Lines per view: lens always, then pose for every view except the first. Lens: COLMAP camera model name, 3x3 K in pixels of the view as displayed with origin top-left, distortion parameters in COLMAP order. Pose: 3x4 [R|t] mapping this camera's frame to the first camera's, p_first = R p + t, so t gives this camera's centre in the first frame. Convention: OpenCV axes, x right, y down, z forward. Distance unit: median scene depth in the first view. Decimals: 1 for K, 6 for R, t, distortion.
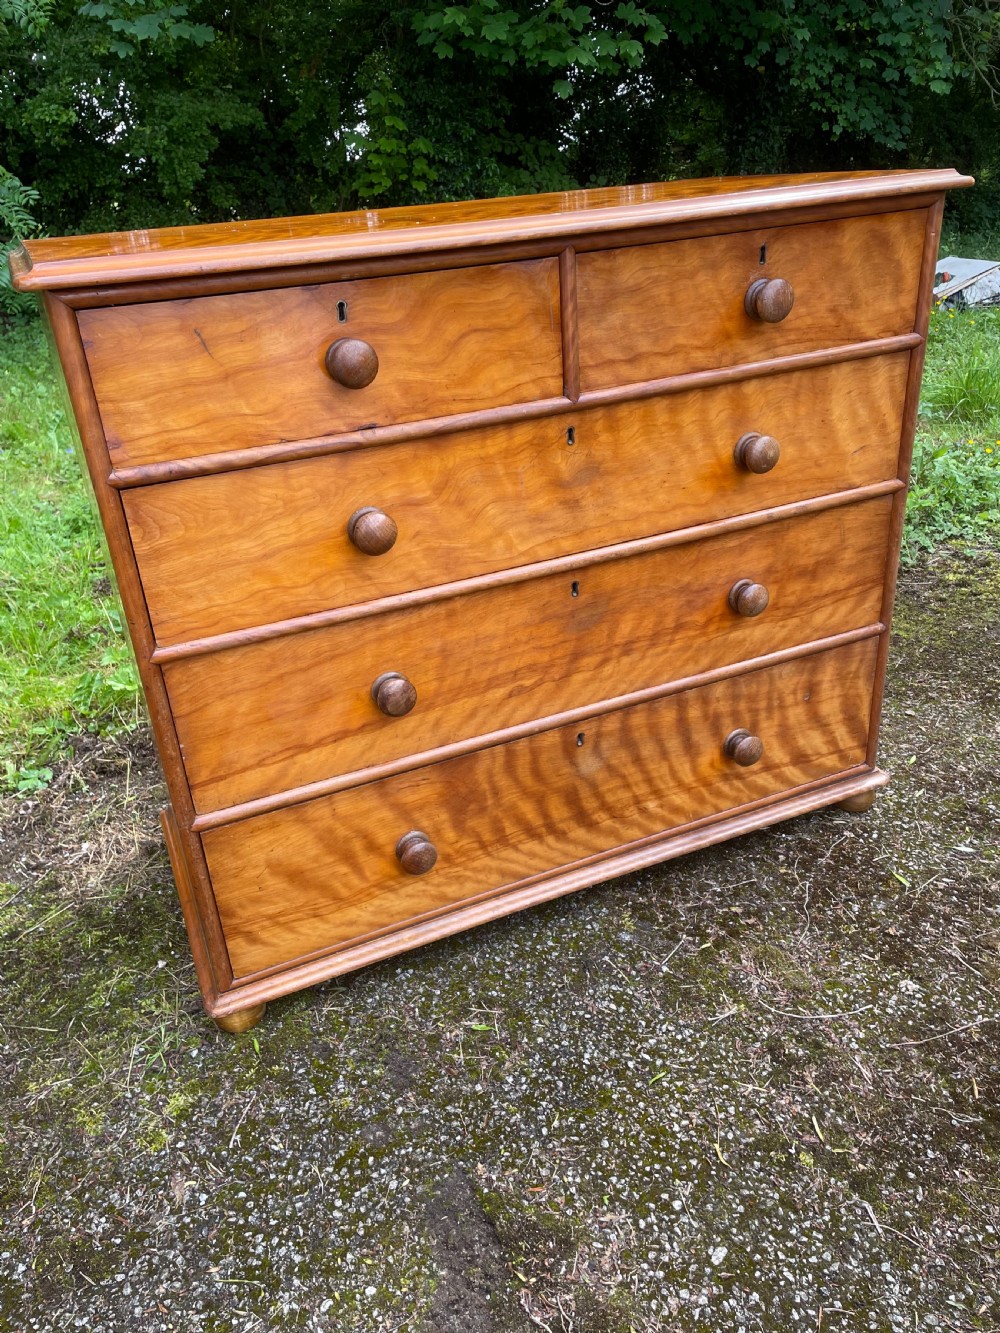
lens RADIAL K [[1020.2, 0, 499.1], [0, 1020.2, 664.3], [0, 0, 1]] dist [0.076846, -0.105852]
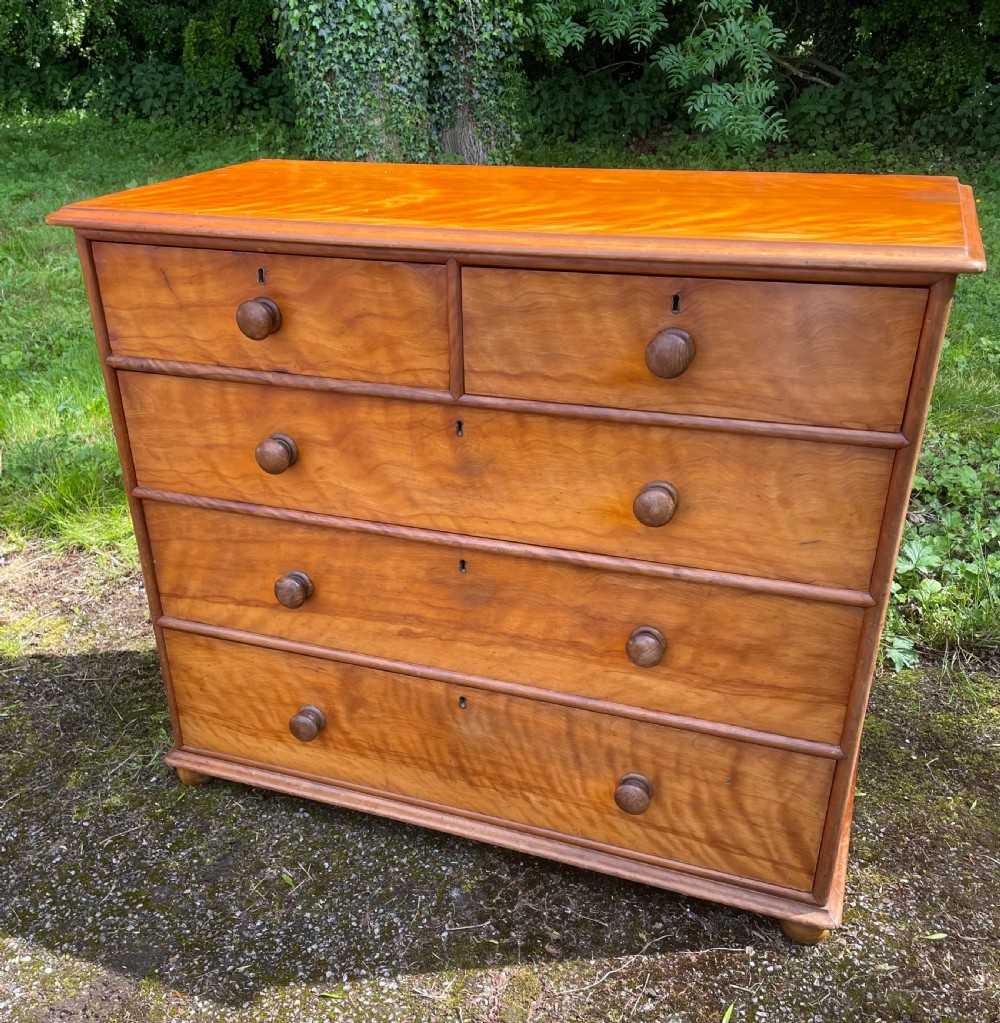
lens RADIAL K [[1061.8, 0, 478.6], [0, 1061.8, 591.7], [0, 0, 1]] dist [0.036341, 0.000000]
pose [[0.709214, 0.386562, -0.589564, 0.759563], [-0.339411, 0.920193, 0.195053, -0.275048], [0.617913, 0.061770, 0.783817, 0.158671]]
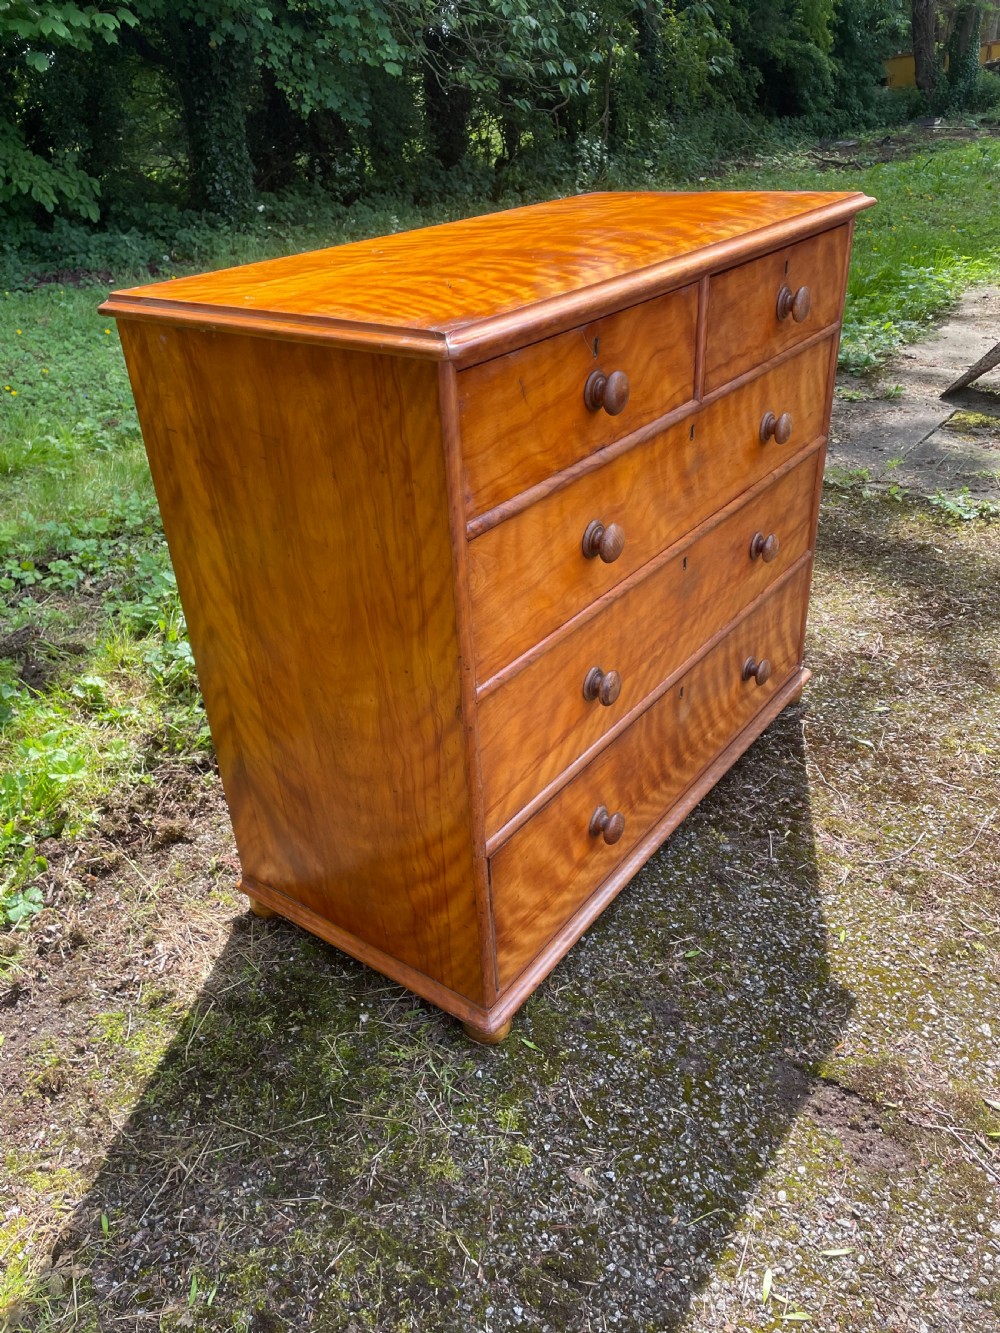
lens RADIAL K [[1020.2, 0, 496.2], [0, 1020.2, 661.0], [0, 0, 1]] dist [0.076846, -0.105852]
pose [[0.868234, -0.222741, 0.443348, -0.664721], [0.212913, 0.974372, 0.072570, -0.097579], [-0.448150, 0.031387, 0.893407, 0.066419]]
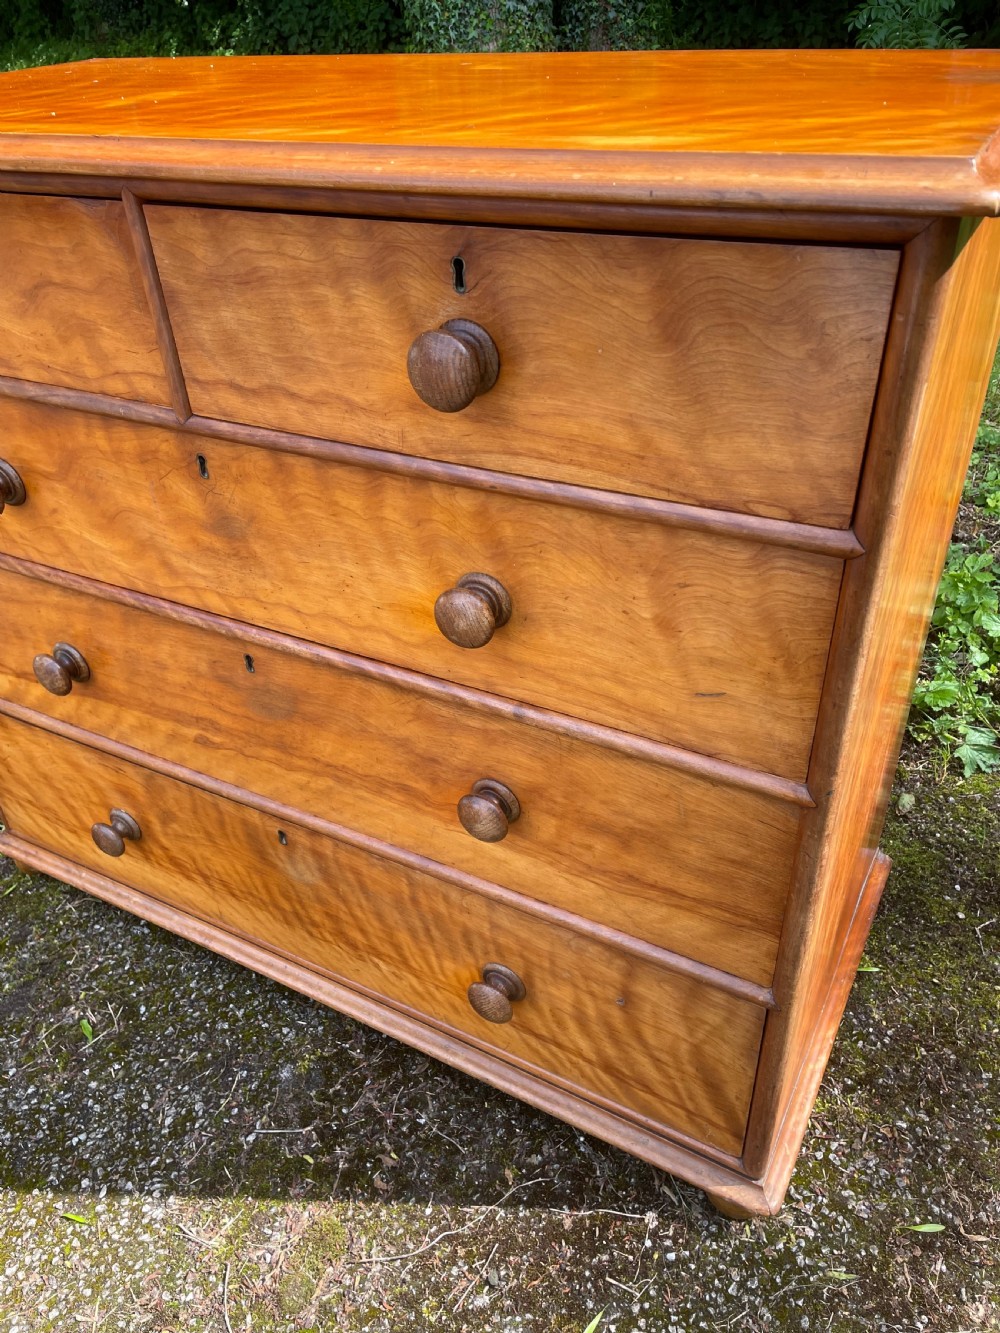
lens RADIAL K [[1020.2, 0, 498.0], [0, 1020.2, 668.4], [0, 0, 1]] dist [0.076846, -0.105852]
pose [[0.604179, 0.490019, -0.628370, 0.654866], [-0.345503, 0.871683, 0.347559, -0.393852], [0.718049, 0.007116, 0.695956, 0.637010]]
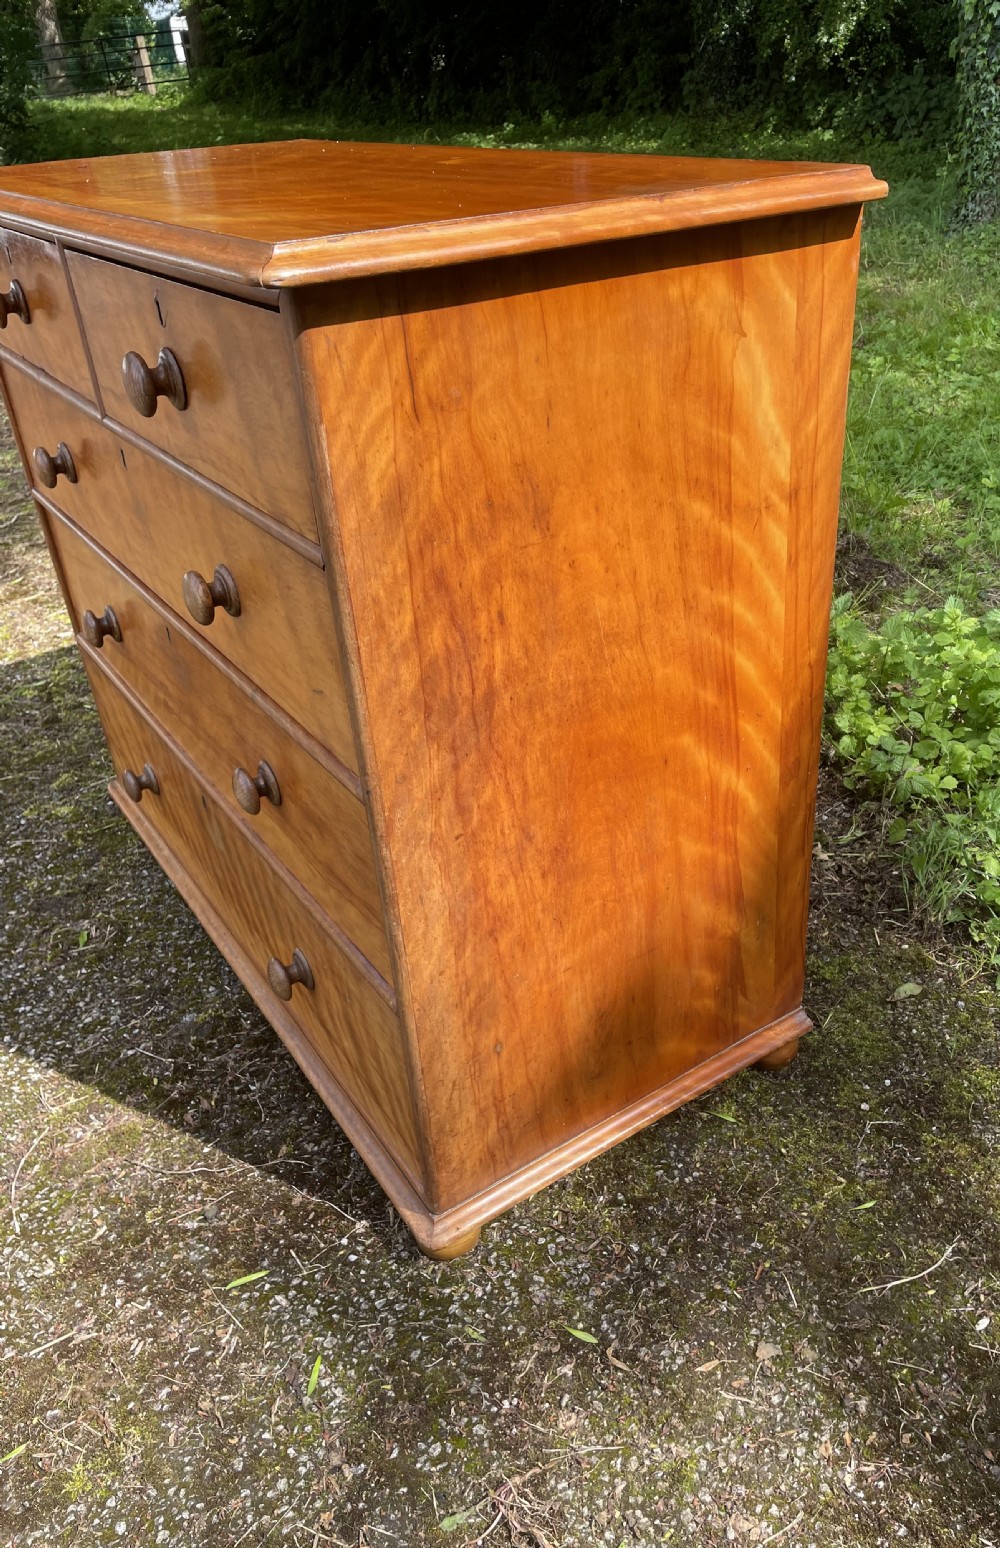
lens RADIAL K [[1180.1, 0, 570.8], [0, 1180.1, 780.2], [0, 0, 1]] dist [0.071951, -0.098099]
pose [[0.189522, 0.562883, -0.804515, 1.041726], [-0.401509, 0.792156, 0.459652, -0.590089], [0.896031, 0.235906, 0.376134, 0.980736]]
